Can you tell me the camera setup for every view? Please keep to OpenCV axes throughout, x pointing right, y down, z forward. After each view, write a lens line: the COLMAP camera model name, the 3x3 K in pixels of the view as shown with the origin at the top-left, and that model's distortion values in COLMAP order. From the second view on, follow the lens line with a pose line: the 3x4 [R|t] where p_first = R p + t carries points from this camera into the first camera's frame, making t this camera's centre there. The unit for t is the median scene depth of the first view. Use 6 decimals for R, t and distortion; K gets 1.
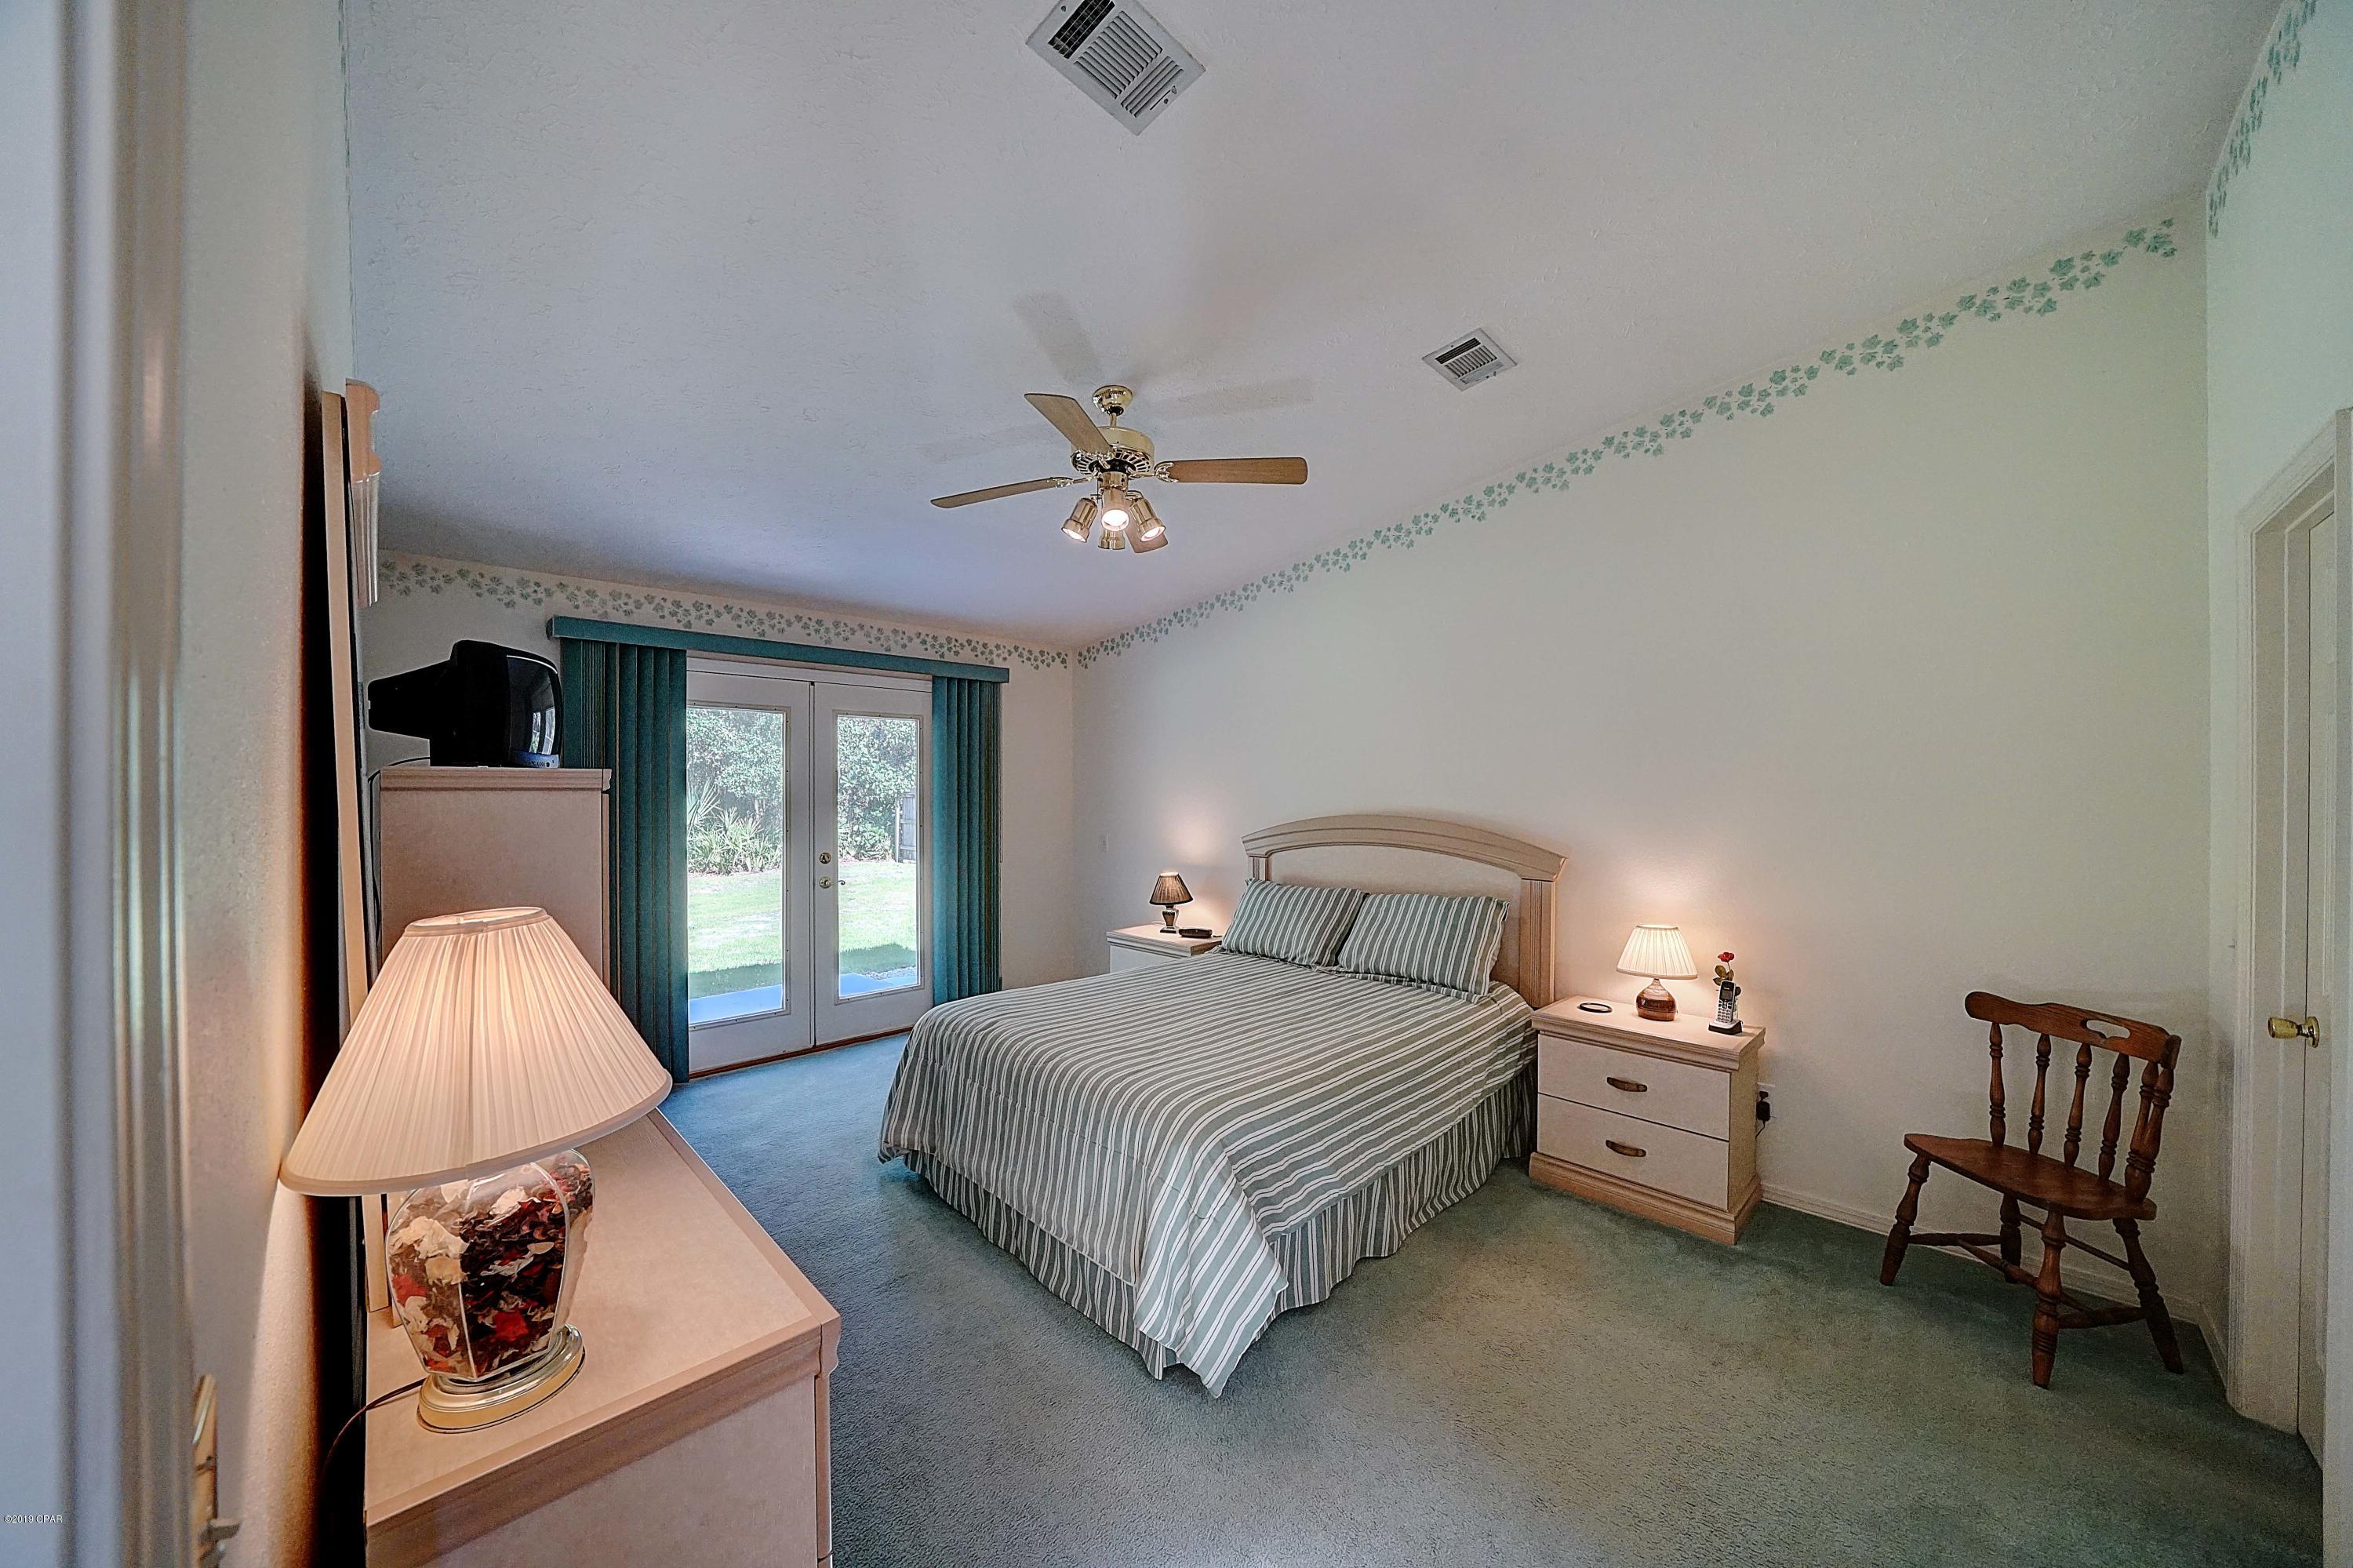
lens RADIAL K [[801.8, 0, 1164.3], [0, 801.8, 789.3], [0, 0, 1]] dist [-0.032940, 0.003972]
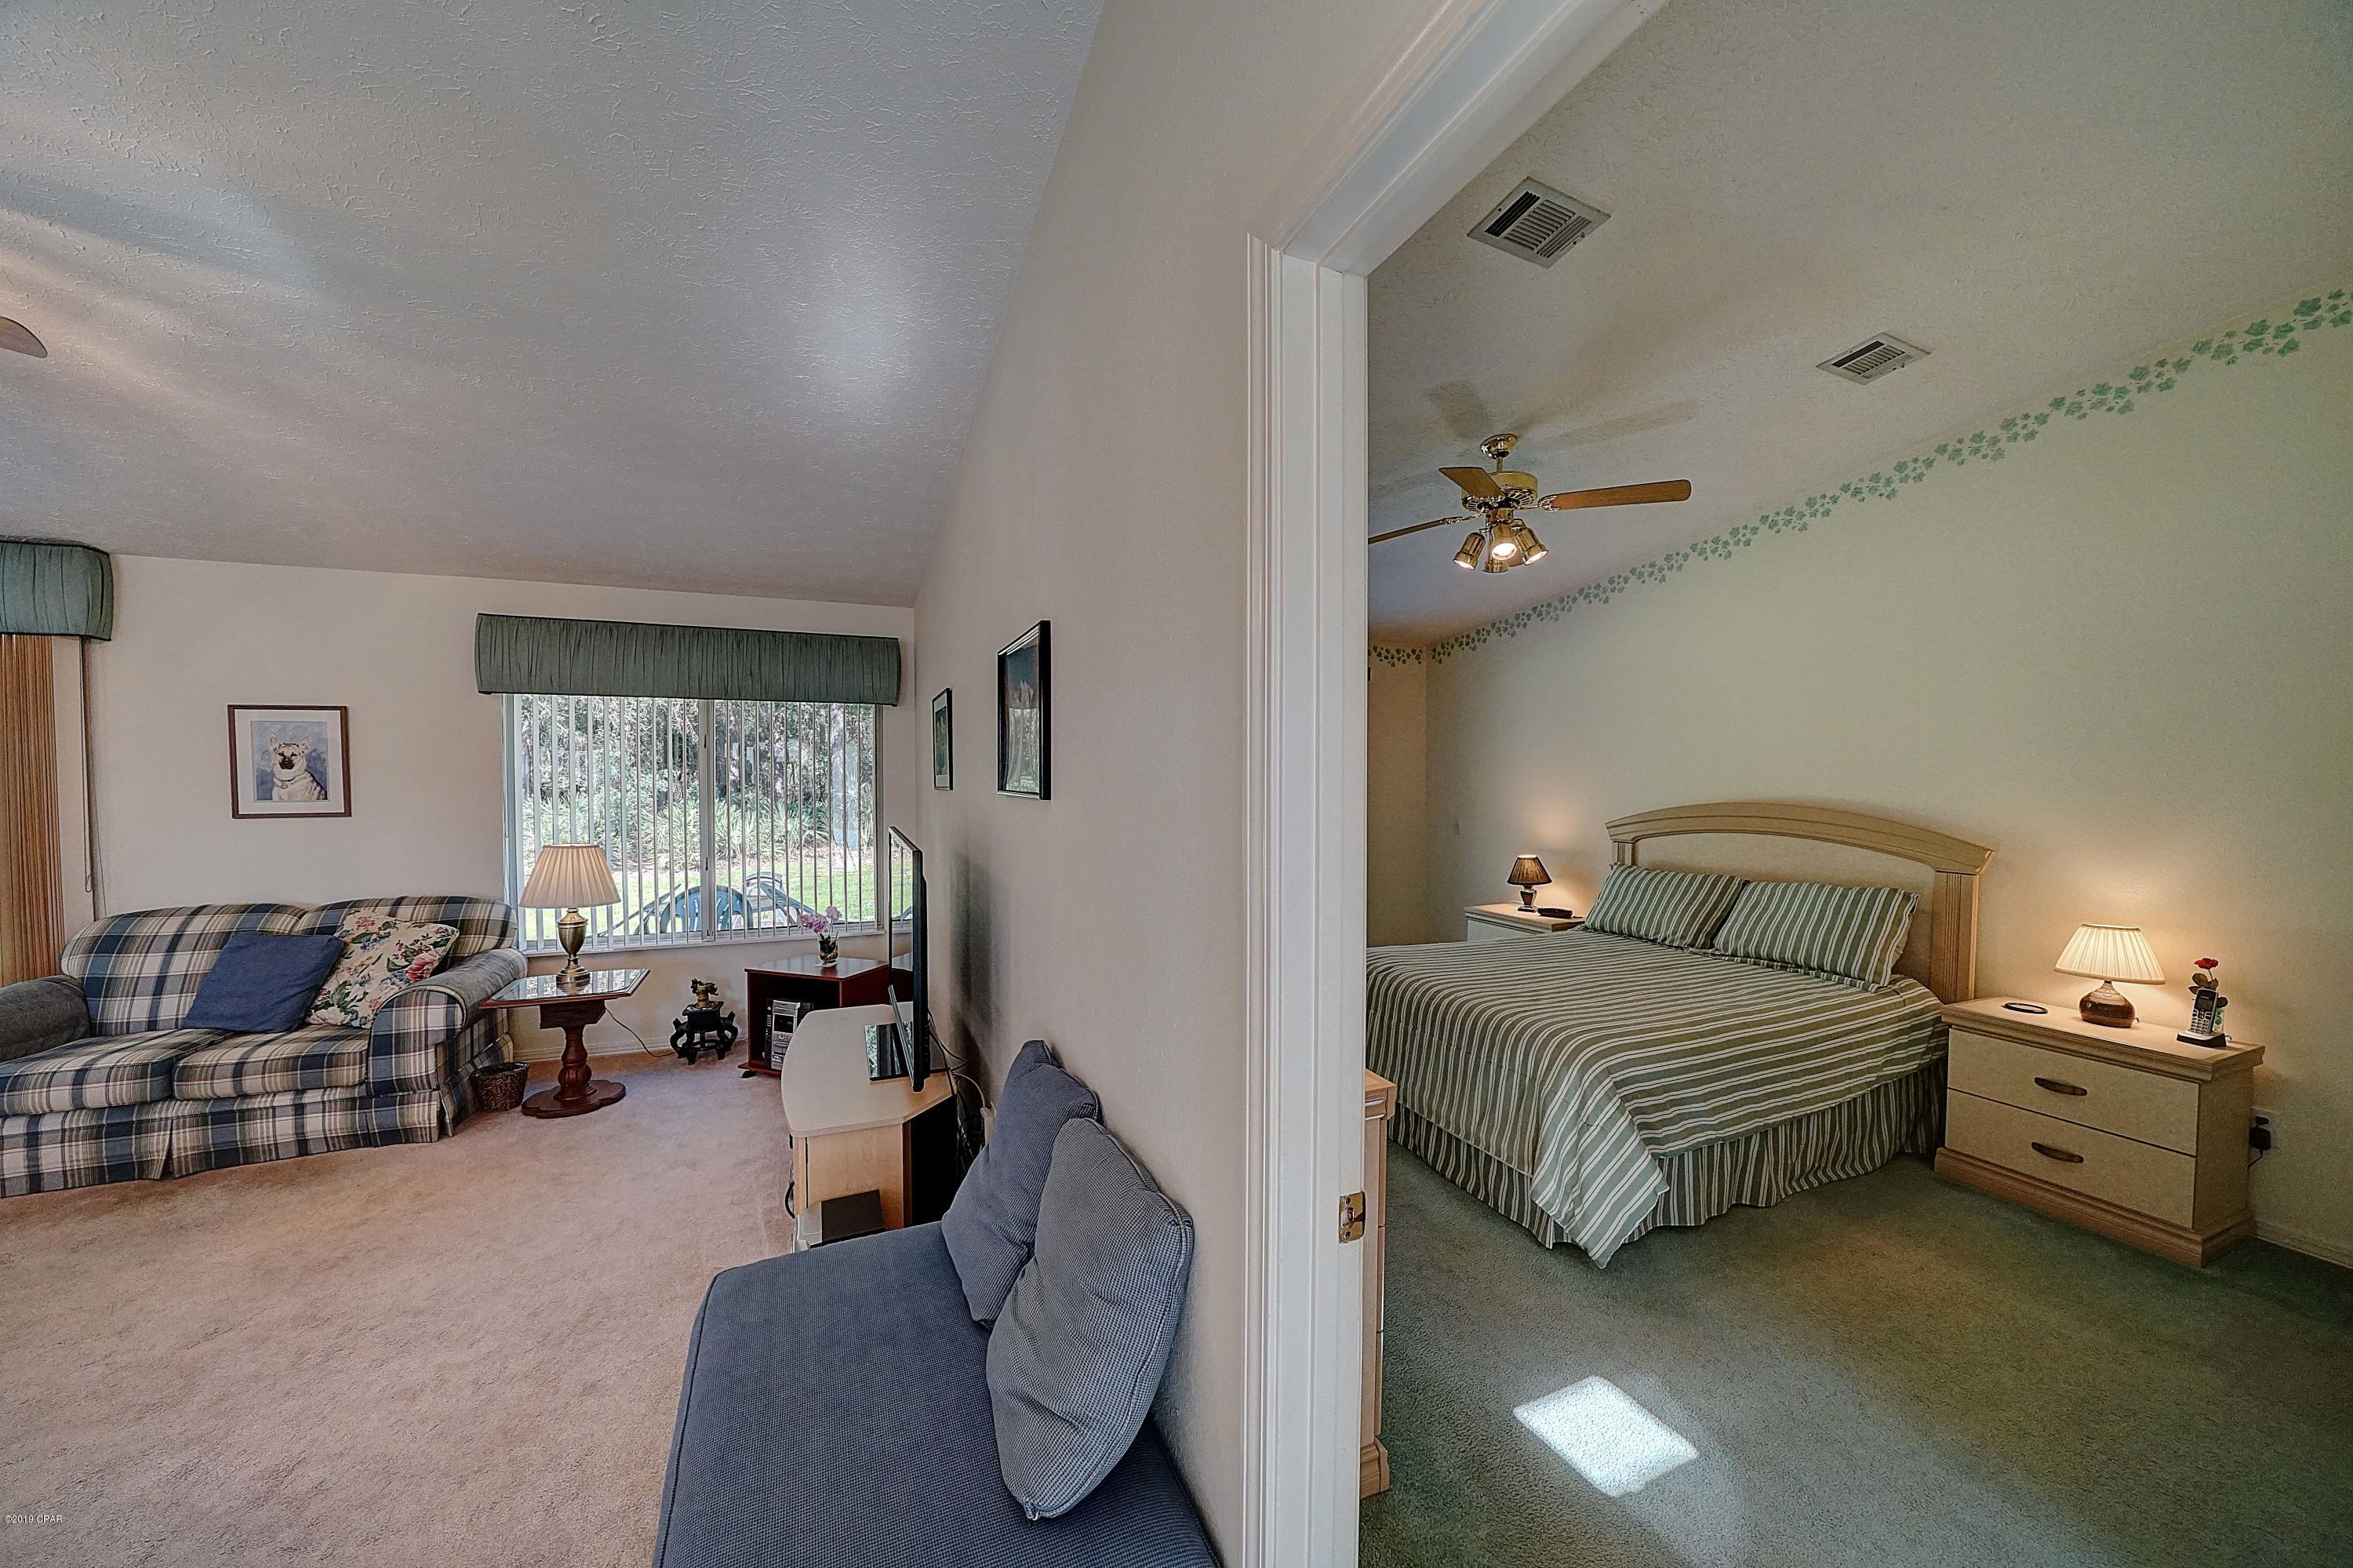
lens RADIAL K [[801.8, 0, 1164.3], [0, 801.8, 789.3], [0, 0, 1]] dist [-0.032940, 0.003972]
pose [[0.927016, 0.008181, -0.374934, -0.078113], [-0.000641, 0.999795, 0.020230, -0.006851], [0.375022, -0.018513, 0.926831, -0.269629]]
